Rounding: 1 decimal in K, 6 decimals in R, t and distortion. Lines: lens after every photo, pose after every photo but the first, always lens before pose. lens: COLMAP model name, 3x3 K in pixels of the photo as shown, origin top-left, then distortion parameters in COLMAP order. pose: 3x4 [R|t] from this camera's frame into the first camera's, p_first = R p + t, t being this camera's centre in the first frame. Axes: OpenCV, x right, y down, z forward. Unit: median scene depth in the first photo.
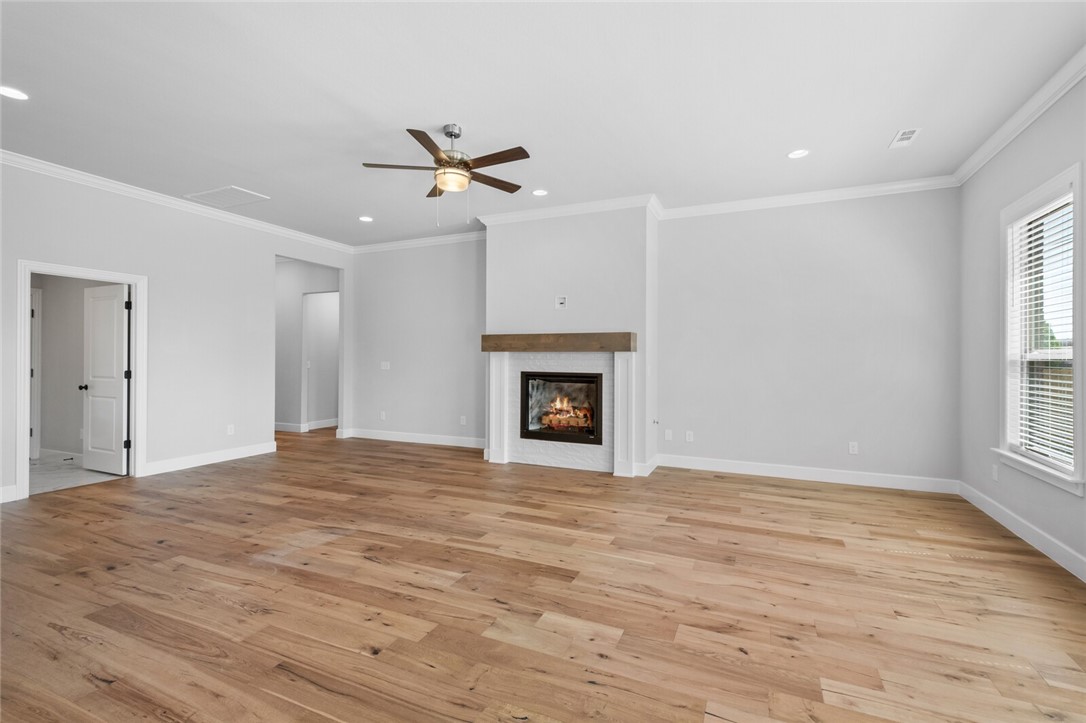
lens RADIAL K [[480.0, 0, 544.9], [0, 480.0, 354.3], [0, 0, 1]] dist [0.001950, -0.007154]
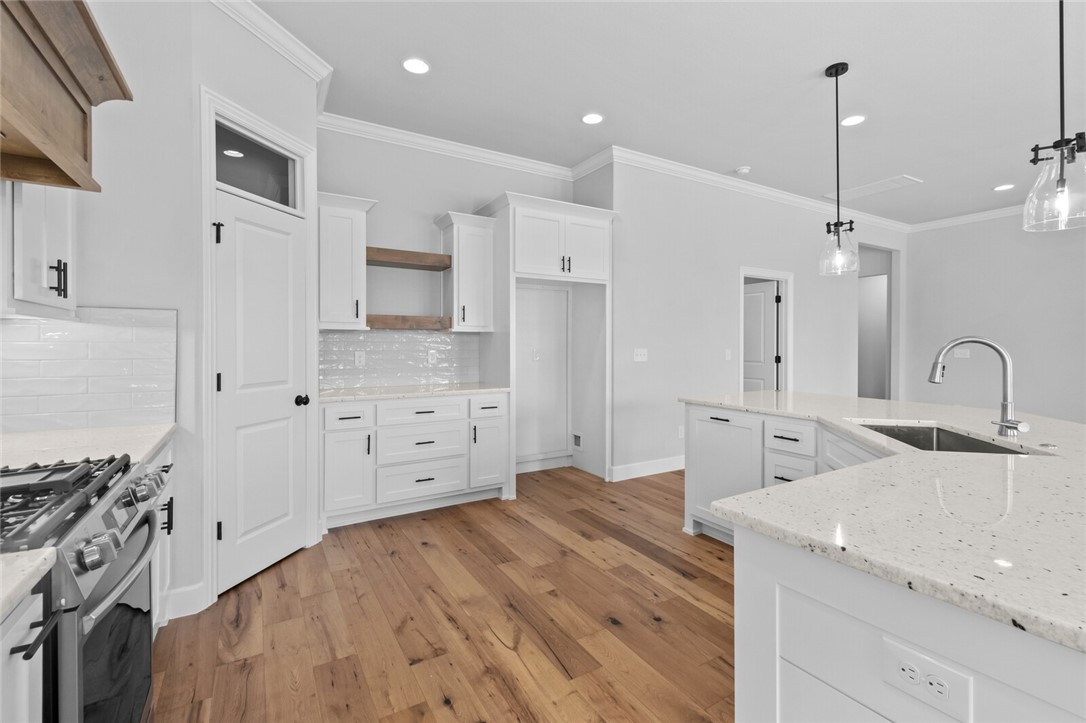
lens RADIAL K [[472.9, 0, 546.1], [0, 472.9, 343.0], [0, 0, 1]] dist [-0.000213, -0.000026]
pose [[0.820332, -0.007592, -0.571837, -0.457182], [0.011131, 0.999934, 0.002694, -0.003762], [0.571779, -0.008575, 0.820363, -0.167930]]
